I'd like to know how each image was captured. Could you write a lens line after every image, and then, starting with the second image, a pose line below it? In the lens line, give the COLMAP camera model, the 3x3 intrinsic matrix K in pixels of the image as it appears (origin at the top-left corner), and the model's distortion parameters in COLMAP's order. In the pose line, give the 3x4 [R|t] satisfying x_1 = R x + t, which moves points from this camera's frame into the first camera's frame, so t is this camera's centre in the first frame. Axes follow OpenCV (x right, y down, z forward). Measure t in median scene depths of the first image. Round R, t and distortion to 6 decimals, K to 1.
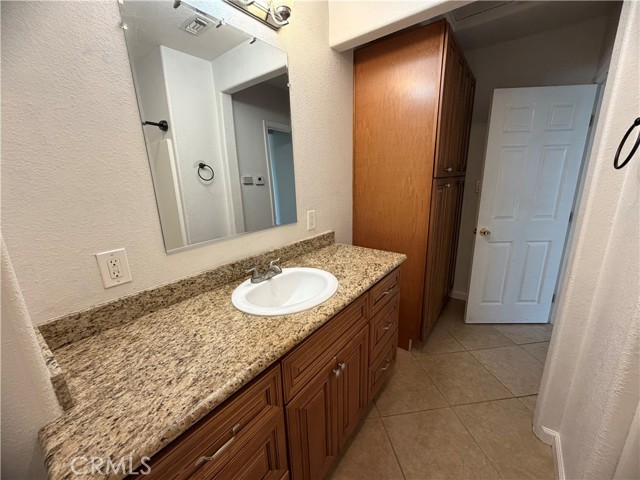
lens RADIAL K [[253.8, 0, 314.2], [0, 253.8, 240.1], [0, 0, 1]] dist [-0.002230, -0.000338]
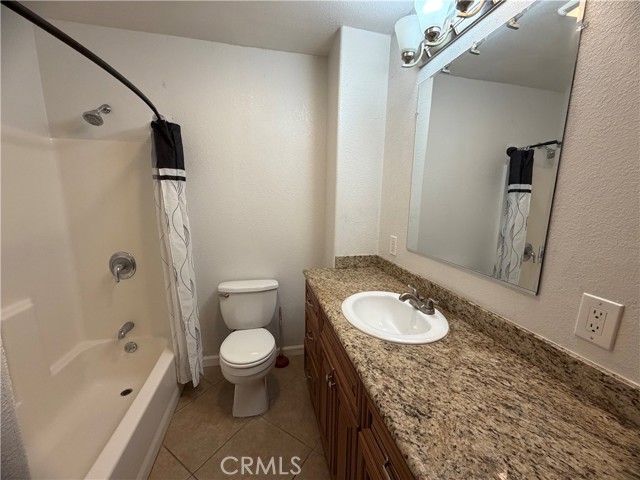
lens RADIAL K [[253.8, 0, 319.6], [0, 253.8, 243.7], [0, 0, 1]] dist [-0.002230, -0.000338]
pose [[-0.628161, 0.164095, -0.760583, 0.699487], [-0.182126, 0.919344, 0.348765, -0.321304], [0.756468, 0.357603, -0.547610, 1.107919]]
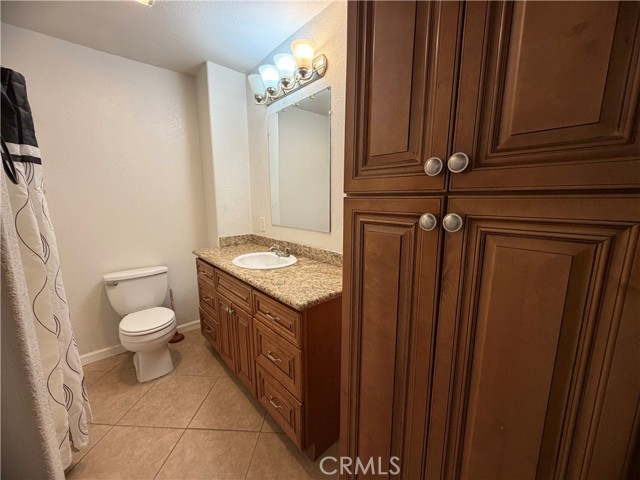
lens RADIAL K [[253.8, 0, 318.1], [0, 253.8, 237.3], [0, 0, 1]] dist [-0.002230, -0.000338]
pose [[-0.180310, 0.183640, -0.966315, 1.206106], [-0.226402, 0.948290, 0.222460, -0.340860], [0.957199, 0.258887, -0.129409, 1.334792]]
